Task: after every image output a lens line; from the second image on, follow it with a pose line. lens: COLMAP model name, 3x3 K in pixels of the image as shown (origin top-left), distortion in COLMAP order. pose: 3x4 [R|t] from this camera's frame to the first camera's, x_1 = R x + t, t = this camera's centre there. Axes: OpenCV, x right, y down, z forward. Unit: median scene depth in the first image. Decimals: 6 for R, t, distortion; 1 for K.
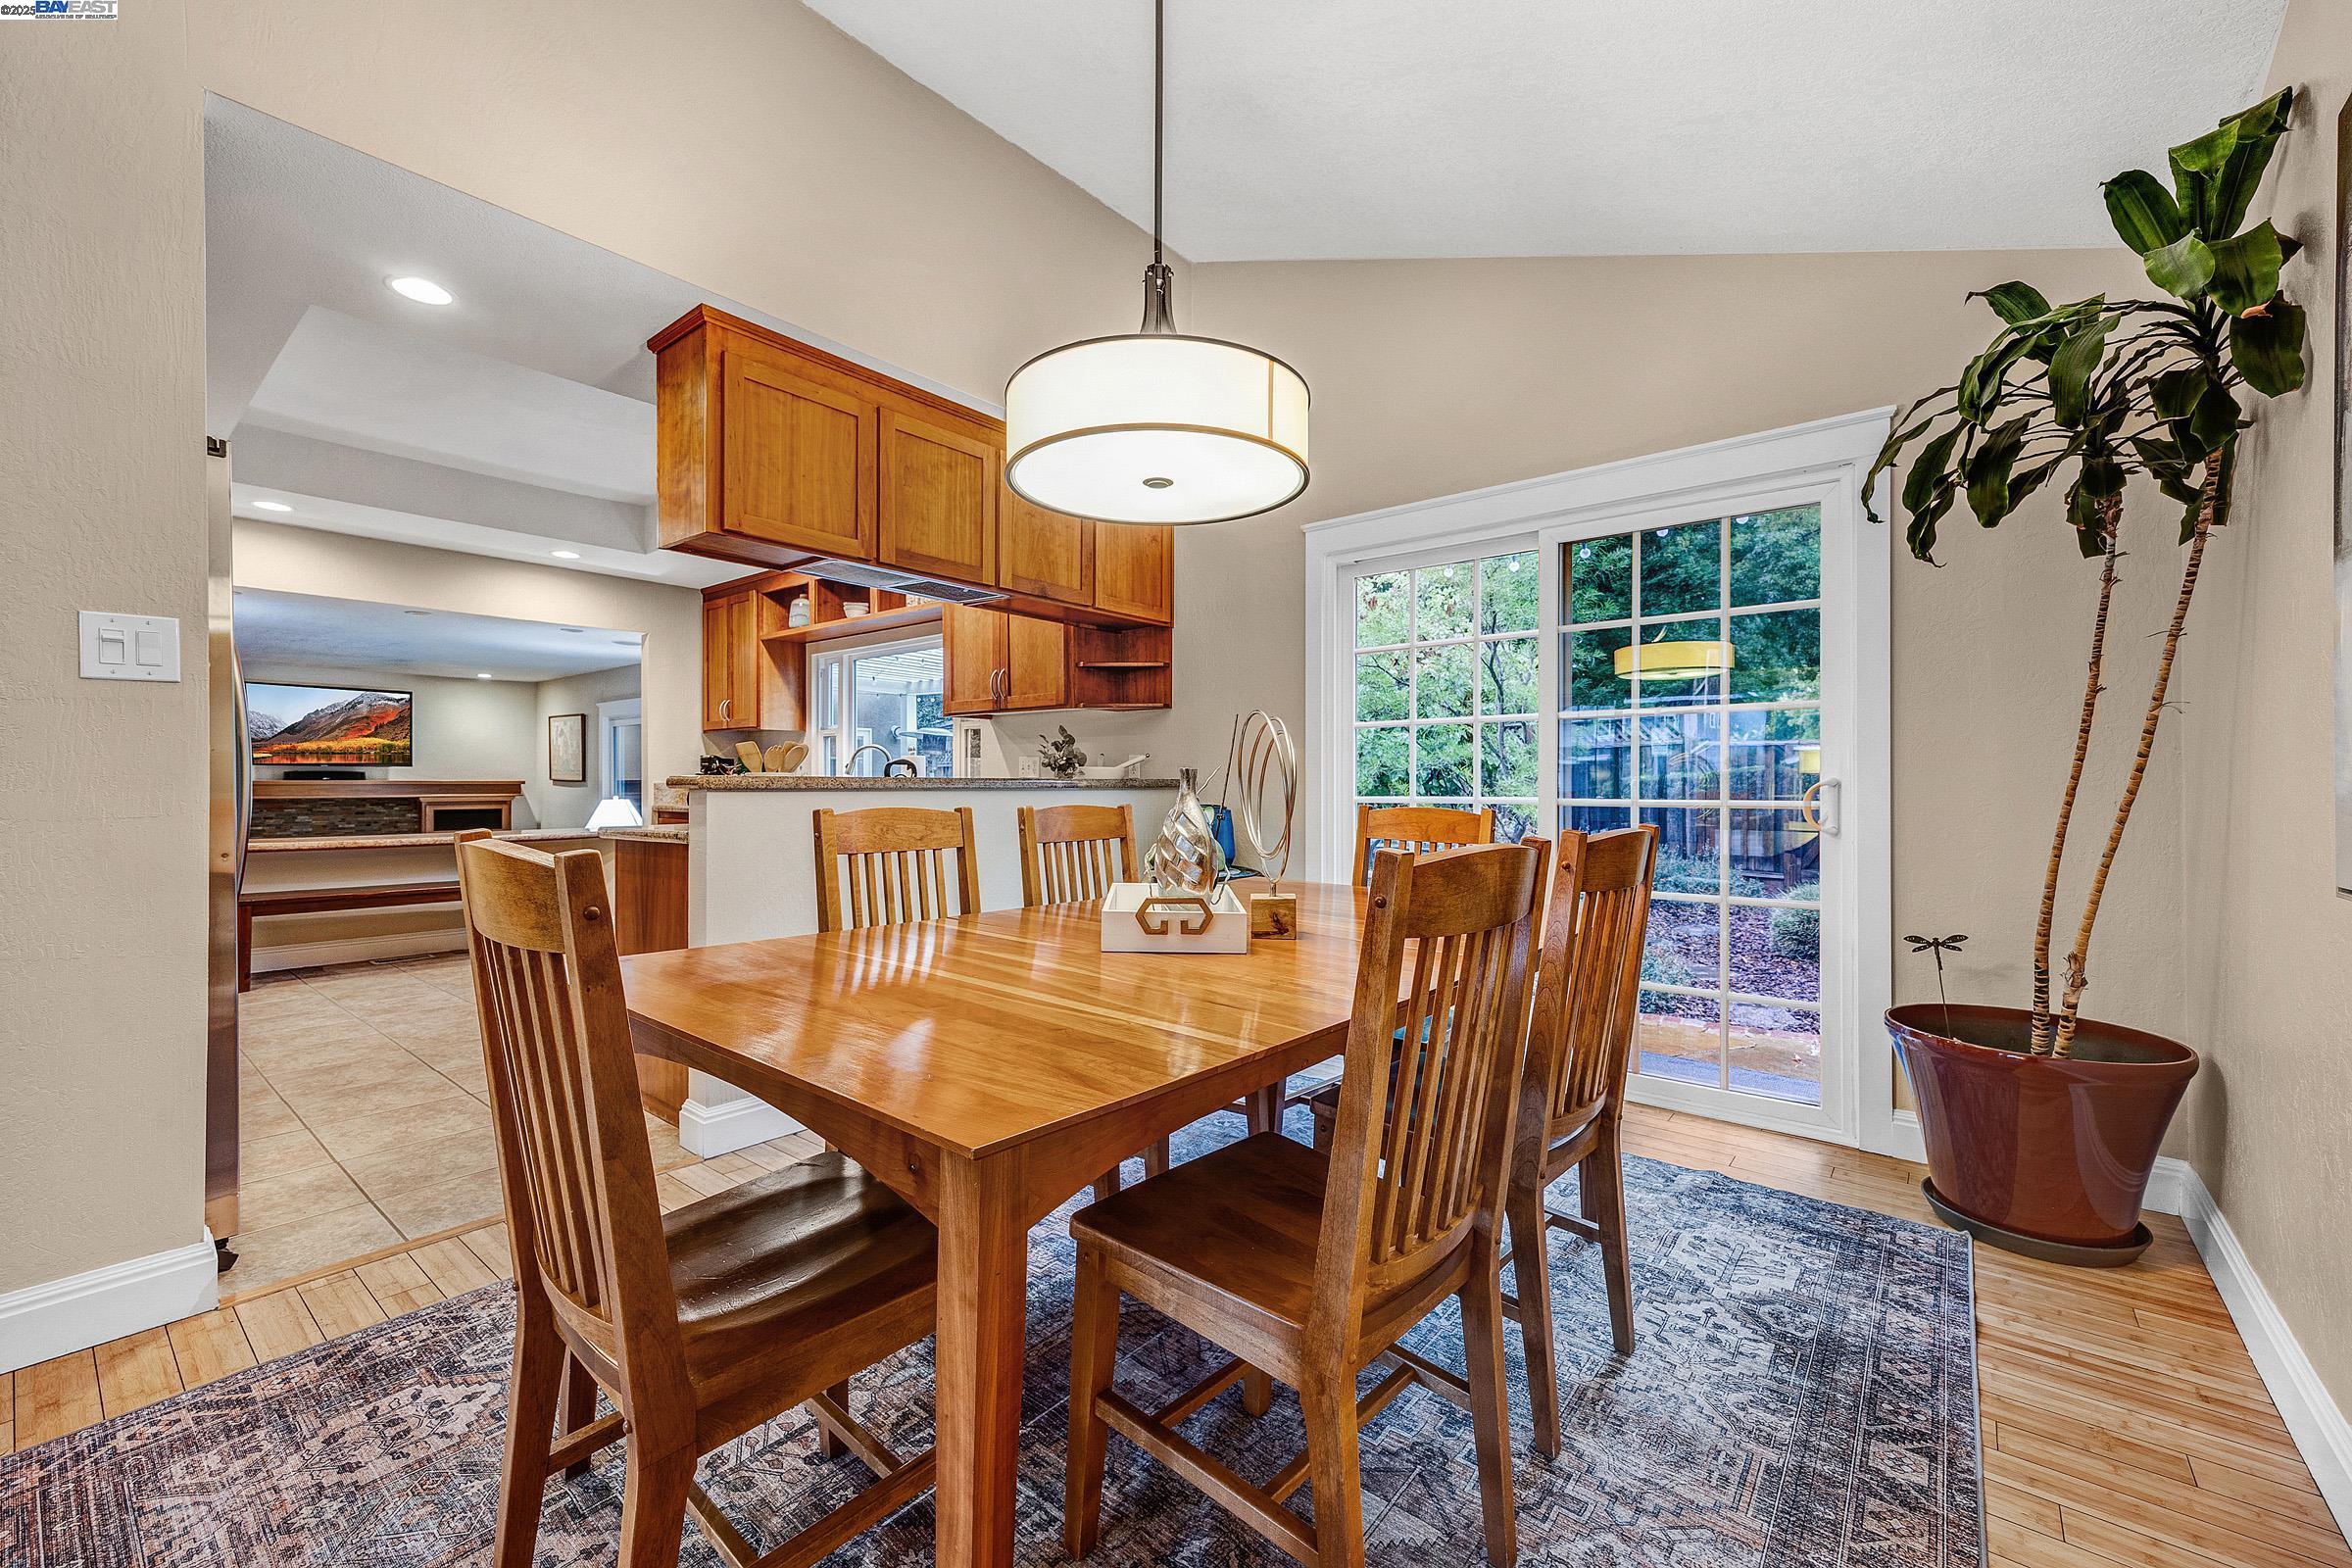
lens RADIAL K [[900.7, 0, 1176.0], [0, 900.7, 784.0], [0, 0, 1]] dist [-0.002033, -0.000171]
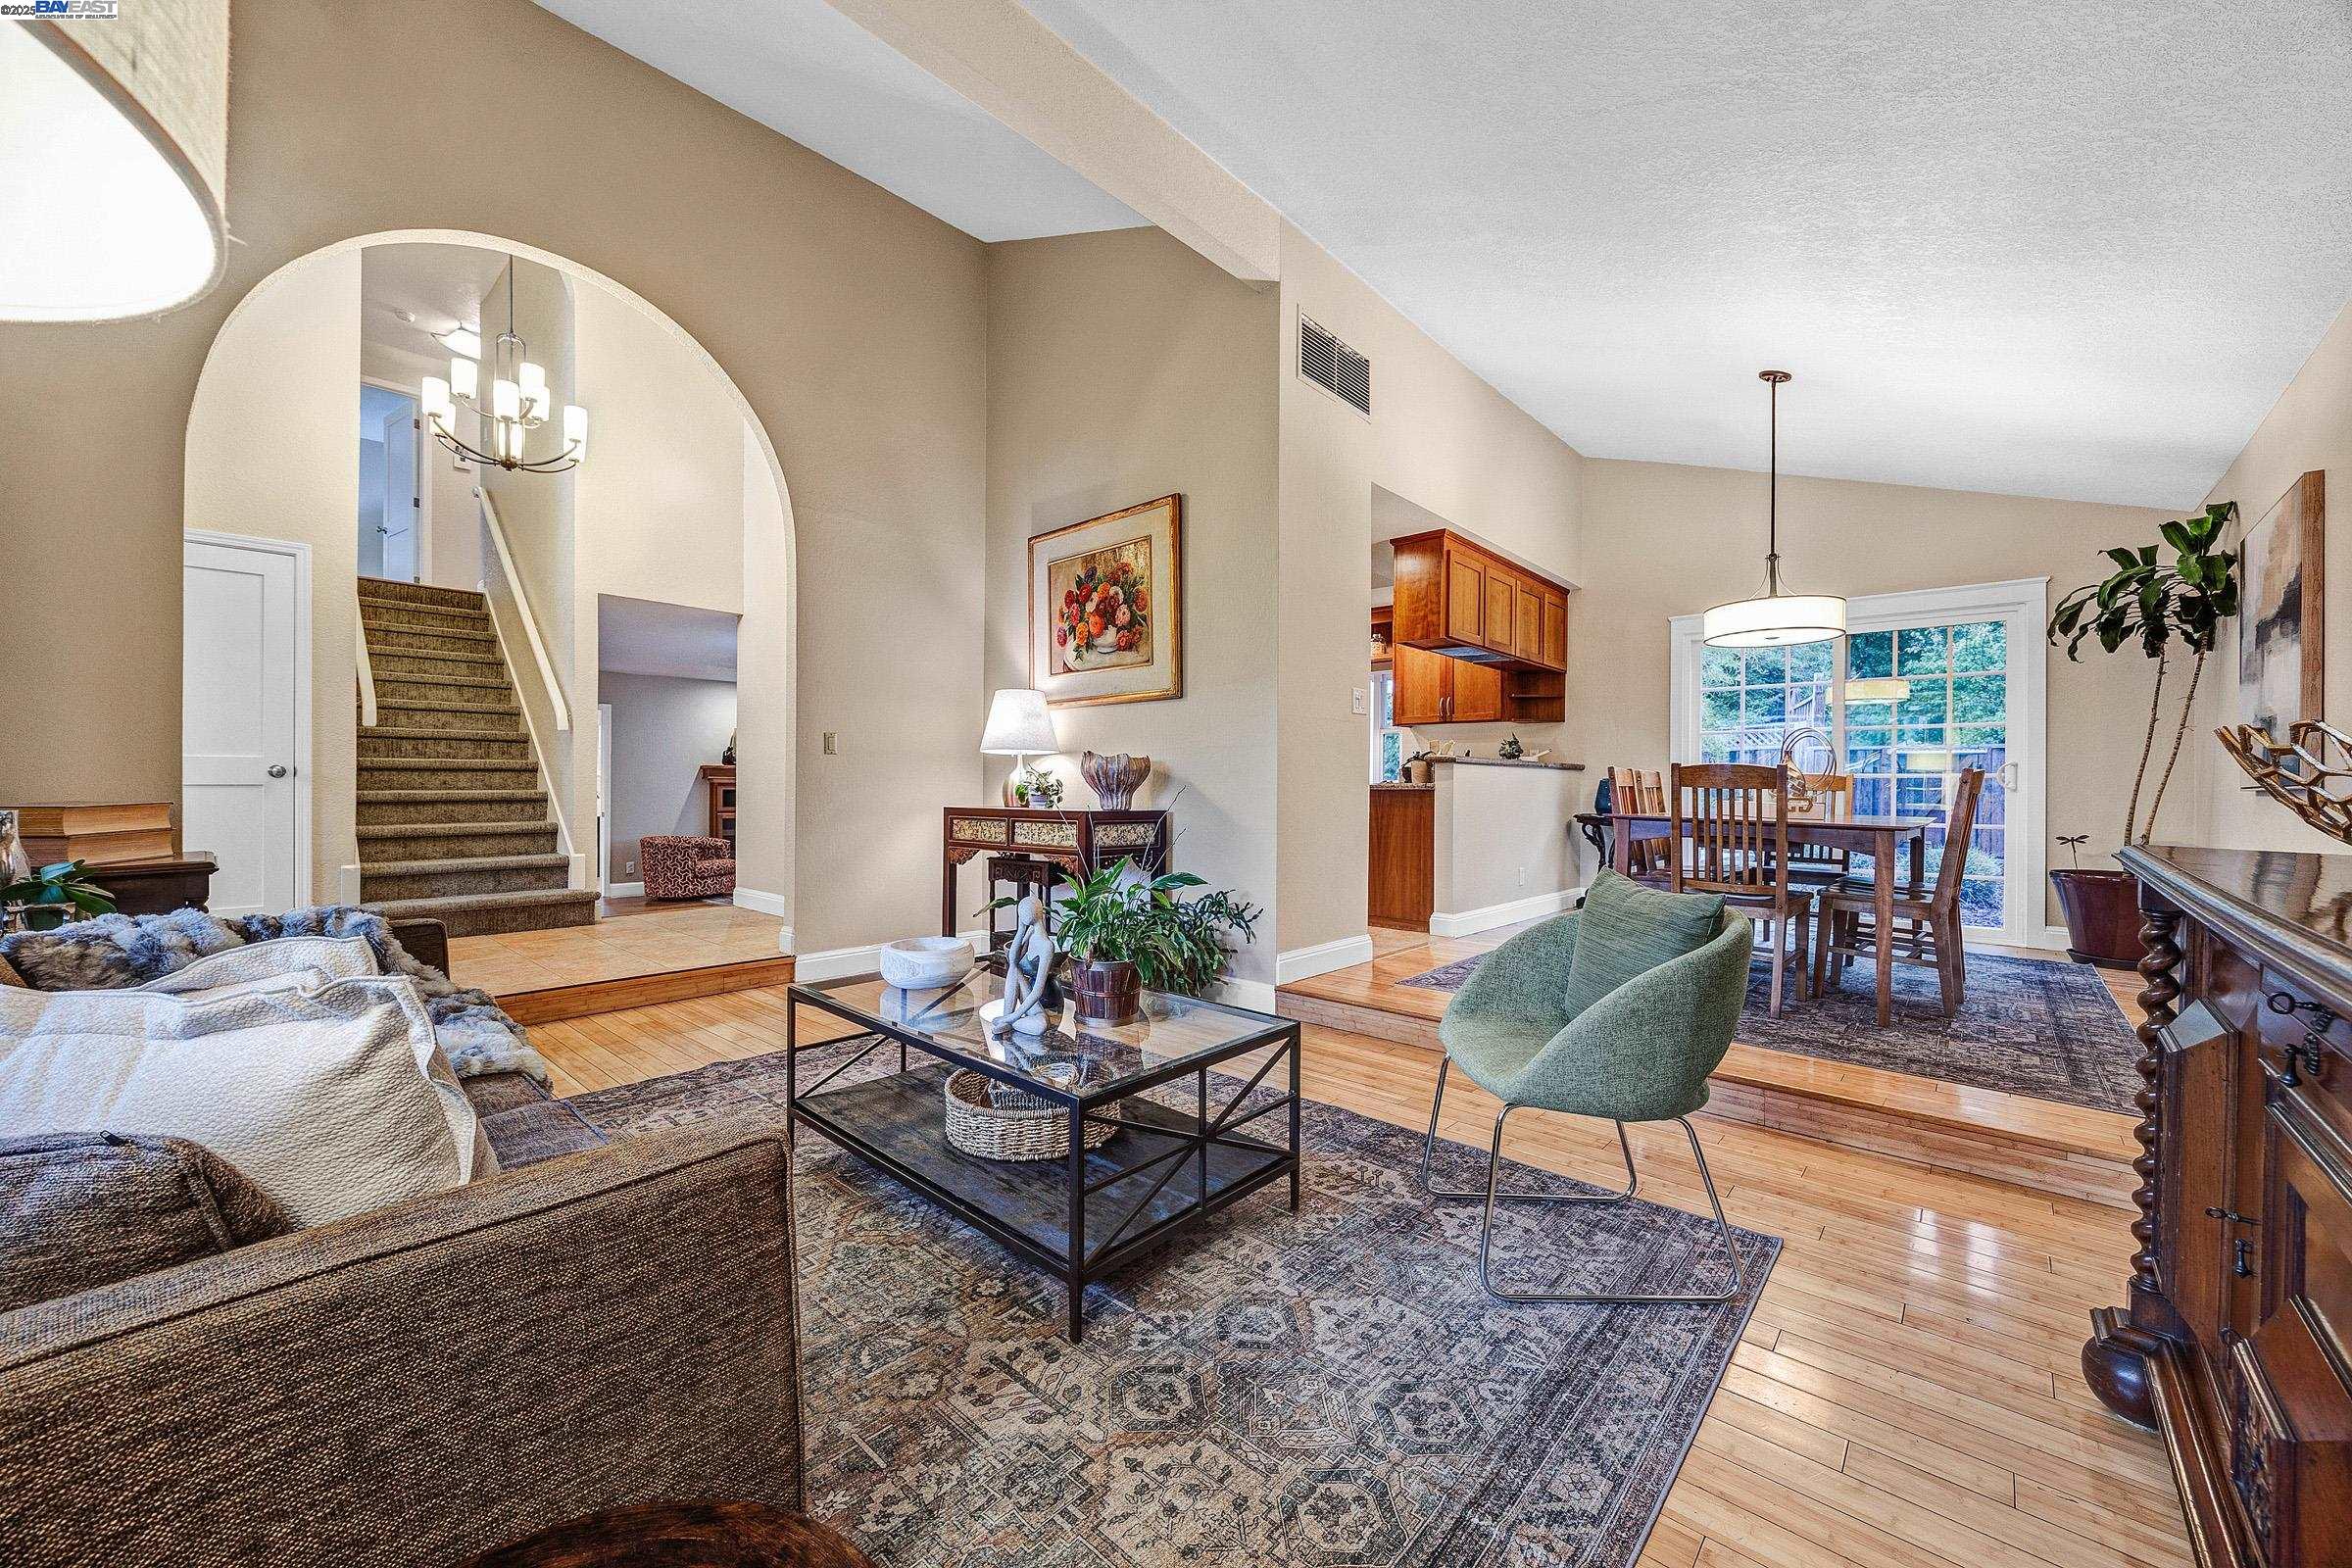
lens RADIAL K [[836.0, 0, 1176.0], [0, 836.0, 784.0], [0, 0, 1]] dist [-0.018670, -0.000132]
pose [[0.998462, 0.001966, -0.055401, -1.281871], [-0.001825, 0.999995, 0.002613, 0.054078], [0.055405, -0.002508, 0.998461, -1.144228]]
